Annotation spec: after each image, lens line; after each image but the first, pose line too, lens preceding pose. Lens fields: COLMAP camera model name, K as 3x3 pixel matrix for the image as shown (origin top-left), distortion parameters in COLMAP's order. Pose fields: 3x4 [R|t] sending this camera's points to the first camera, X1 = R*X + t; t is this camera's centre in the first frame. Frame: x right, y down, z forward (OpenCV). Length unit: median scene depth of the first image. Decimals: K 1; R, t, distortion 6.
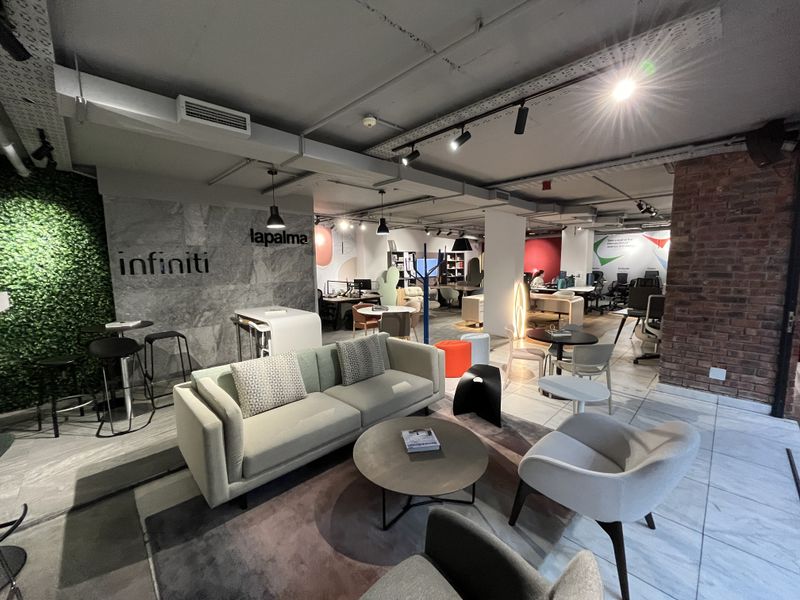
lens RADIAL K [[322.6, 0, 398.0], [0, 322.6, 297.6], [0, 0, 1]] dist [-0.003829, -0.000464]
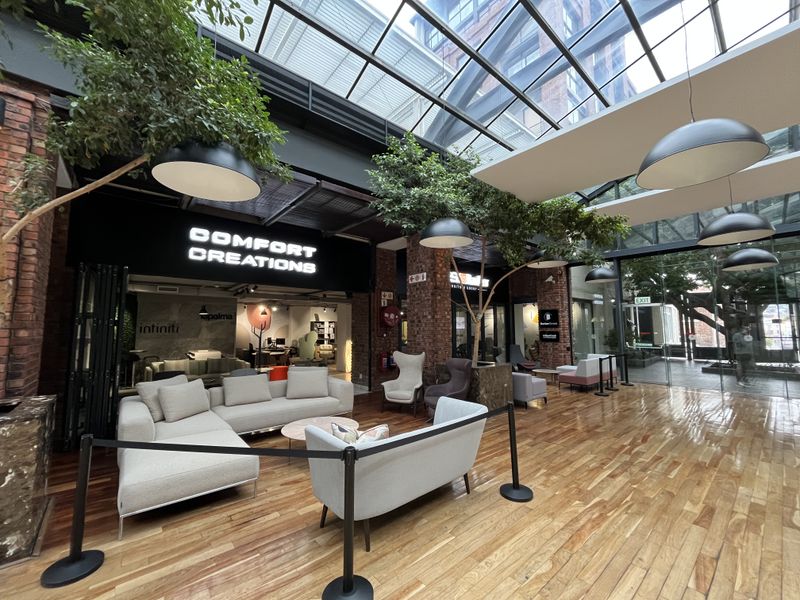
lens RADIAL K [[322.6, 0, 401.7], [0, 322.6, 300.8], [0, 0, 1]] dist [-0.003829, -0.000464]
pose [[0.998002, 0.007345, -0.062749, 0.631744], [-0.019020, 0.982070, -0.187555, 0.054720], [0.060246, 0.188374, 0.980248, -0.655616]]
